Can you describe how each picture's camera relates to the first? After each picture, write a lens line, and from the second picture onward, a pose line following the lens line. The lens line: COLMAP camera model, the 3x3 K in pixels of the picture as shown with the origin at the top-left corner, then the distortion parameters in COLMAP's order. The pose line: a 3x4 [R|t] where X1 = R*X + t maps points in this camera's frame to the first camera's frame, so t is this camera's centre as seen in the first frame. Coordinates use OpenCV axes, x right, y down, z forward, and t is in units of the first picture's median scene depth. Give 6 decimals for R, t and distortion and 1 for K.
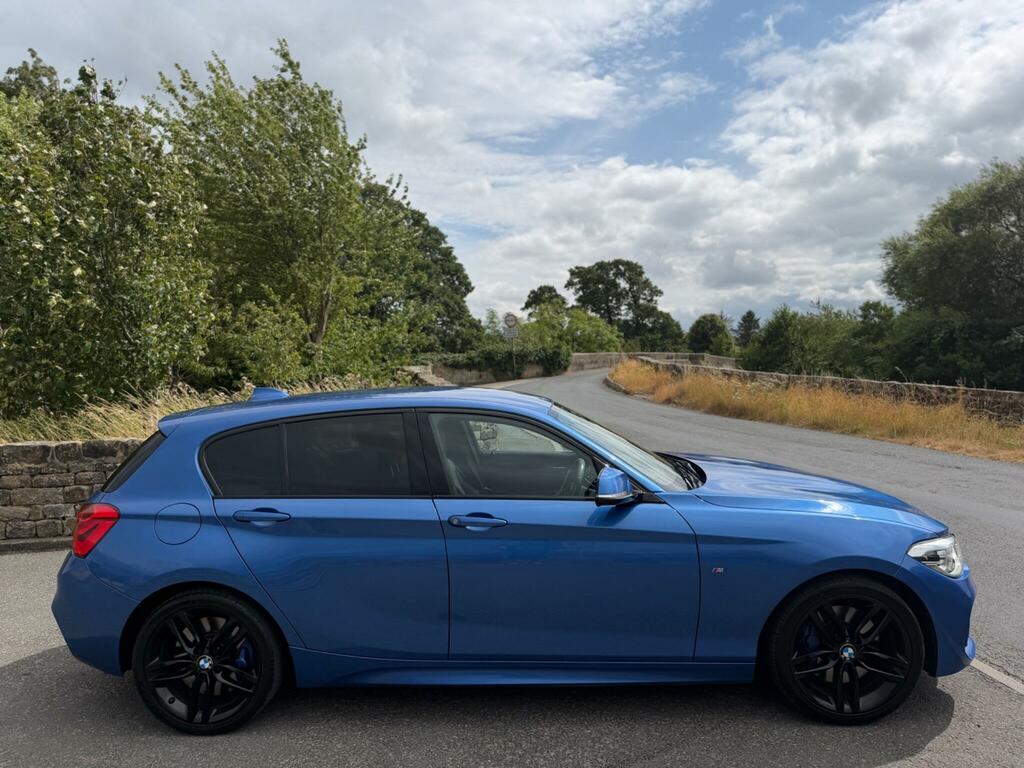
lens RADIAL K [[728.5, 0, 508.1], [0, 728.5, 381.6], [0, 0, 1]] dist [0.041996, -0.055608]
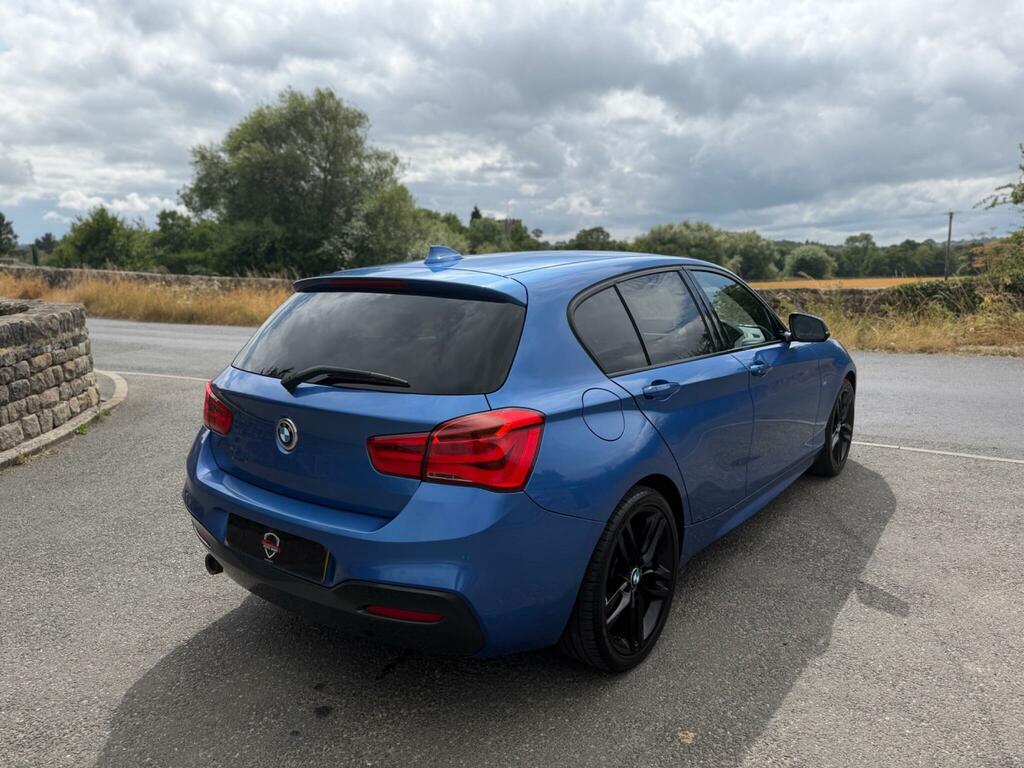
lens RADIAL K [[728.5, 0, 519.1], [0, 728.5, 385.5], [0, 0, 1]] dist [0.041996, -0.055608]
pose [[0.580833, -0.120117, 0.805112, -0.108711], [0.020301, 0.990883, 0.133187, 0.006472], [-0.813770, -0.061015, 0.577976, 0.064388]]
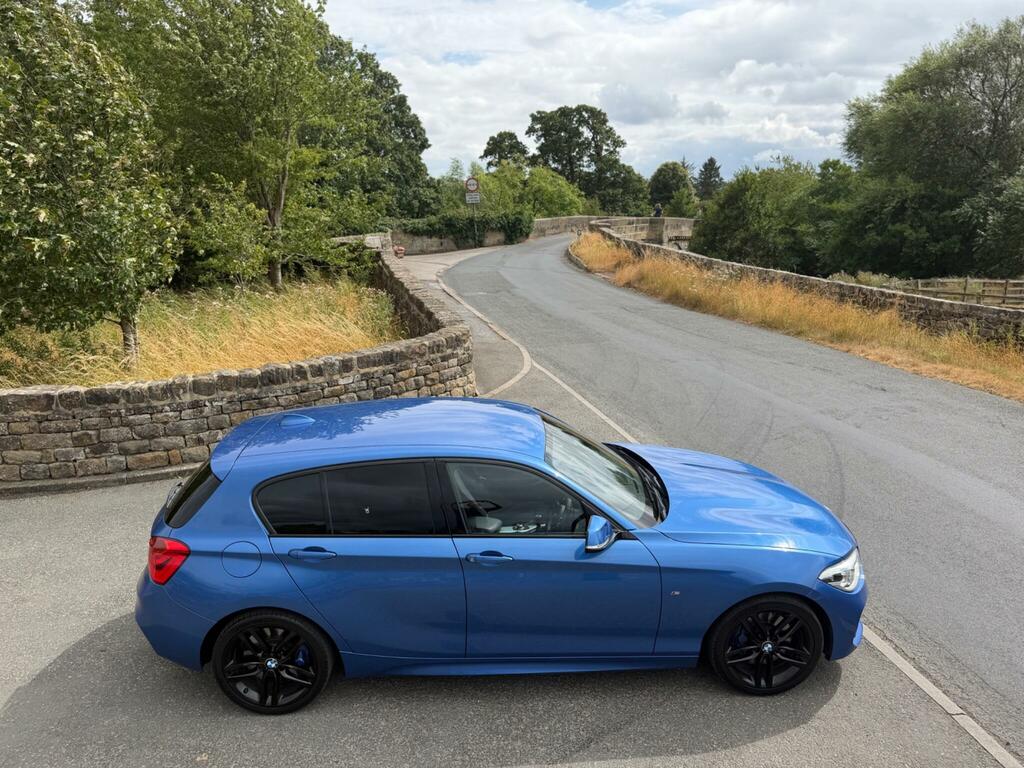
lens RADIAL K [[728.5, 0, 517.2], [0, 728.5, 391.1], [0, 0, 1]] dist [0.041996, -0.055608]
pose [[0.997152, 0.003614, 0.075327, -0.008748], [-0.020526, 0.974147, 0.224979, -0.035912], [-0.072566, -0.225885, 0.971448, -0.014643]]
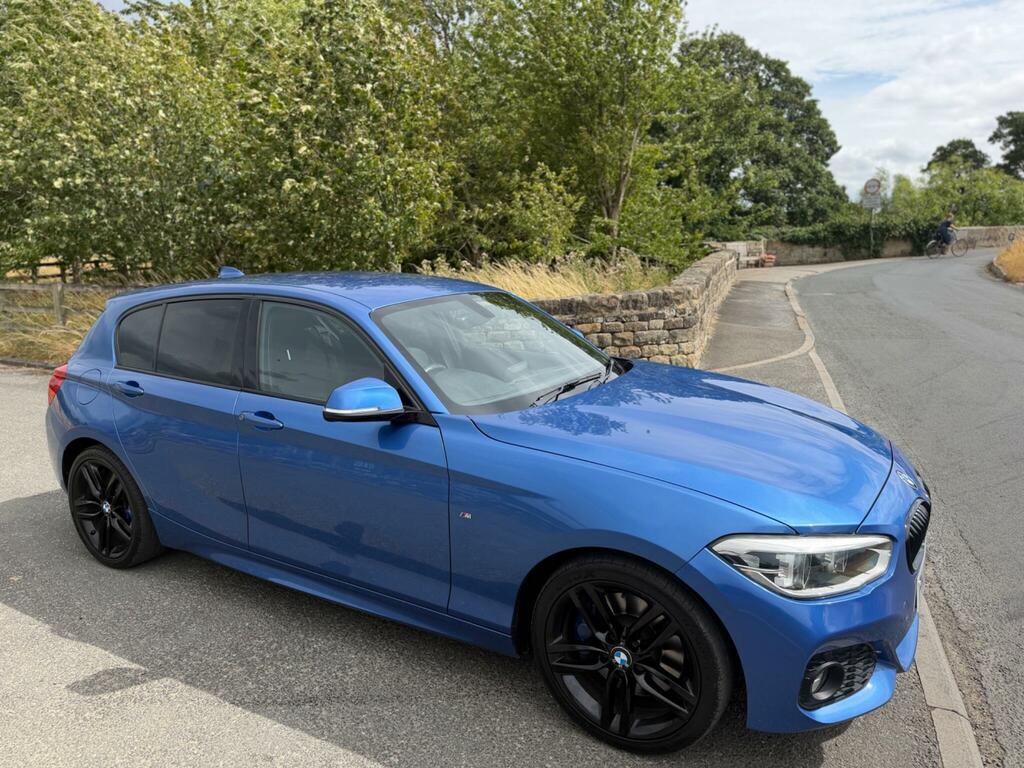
lens RADIAL K [[728.5, 0, 492.4], [0, 728.5, 382.0], [0, 0, 1]] dist [0.041996, -0.055608]
pose [[0.862619, 0.103973, -0.495053, 0.066638], [-0.018133, 0.984375, 0.175147, -0.002720], [0.505529, -0.142108, 0.851027, 0.034084]]
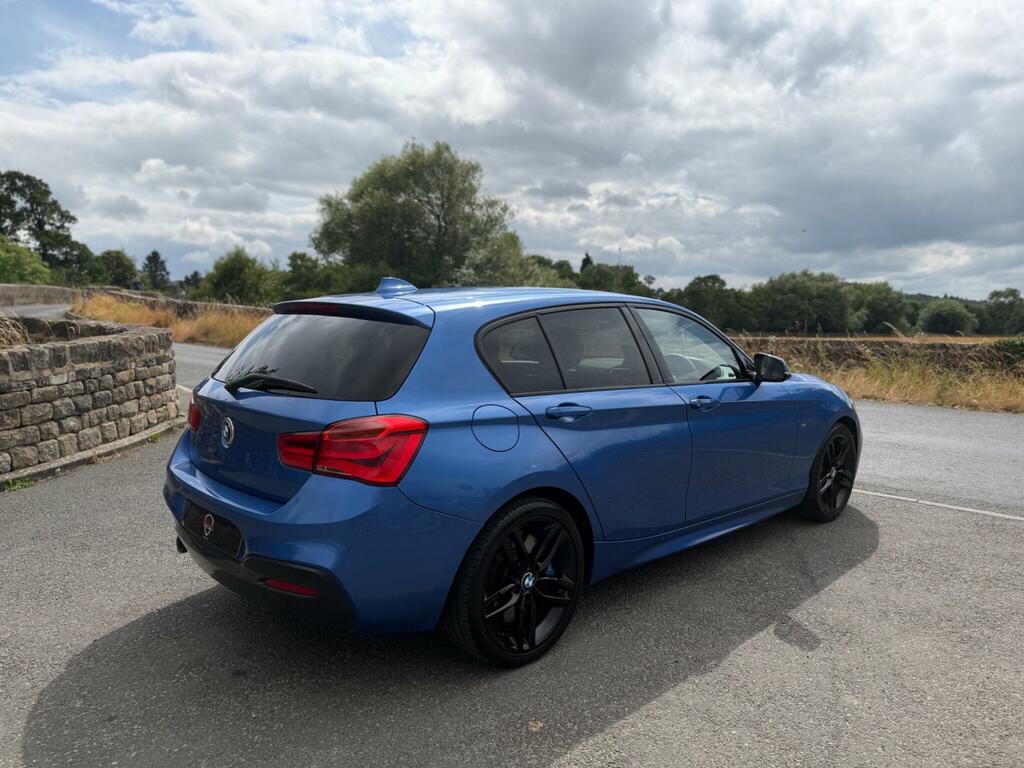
lens RADIAL K [[728.5, 0, 516.1], [0, 728.5, 386.4], [0, 0, 1]] dist [0.041996, -0.055608]
pose [[0.699751, -0.043988, 0.713031, -0.101404], [-0.011781, 0.997256, 0.073084, 0.008649], [-0.714289, -0.059541, 0.697313, 0.041169]]
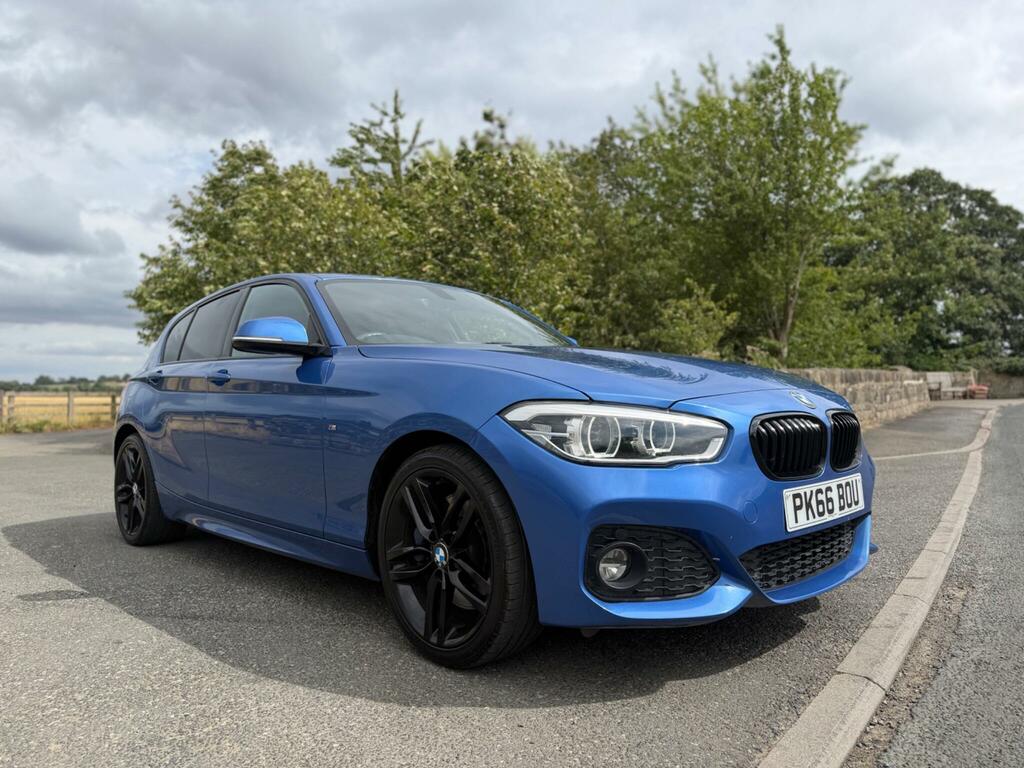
lens RADIAL K [[728.5, 0, 511.4], [0, 728.5, 384.0], [0, 0, 1]] dist [0.041996, -0.055608]
pose [[0.710678, -0.002149, -0.703514, 0.097351], [-0.021545, 0.999460, -0.024818, 0.021552], [0.703187, 0.032795, 0.710248, 0.053121]]
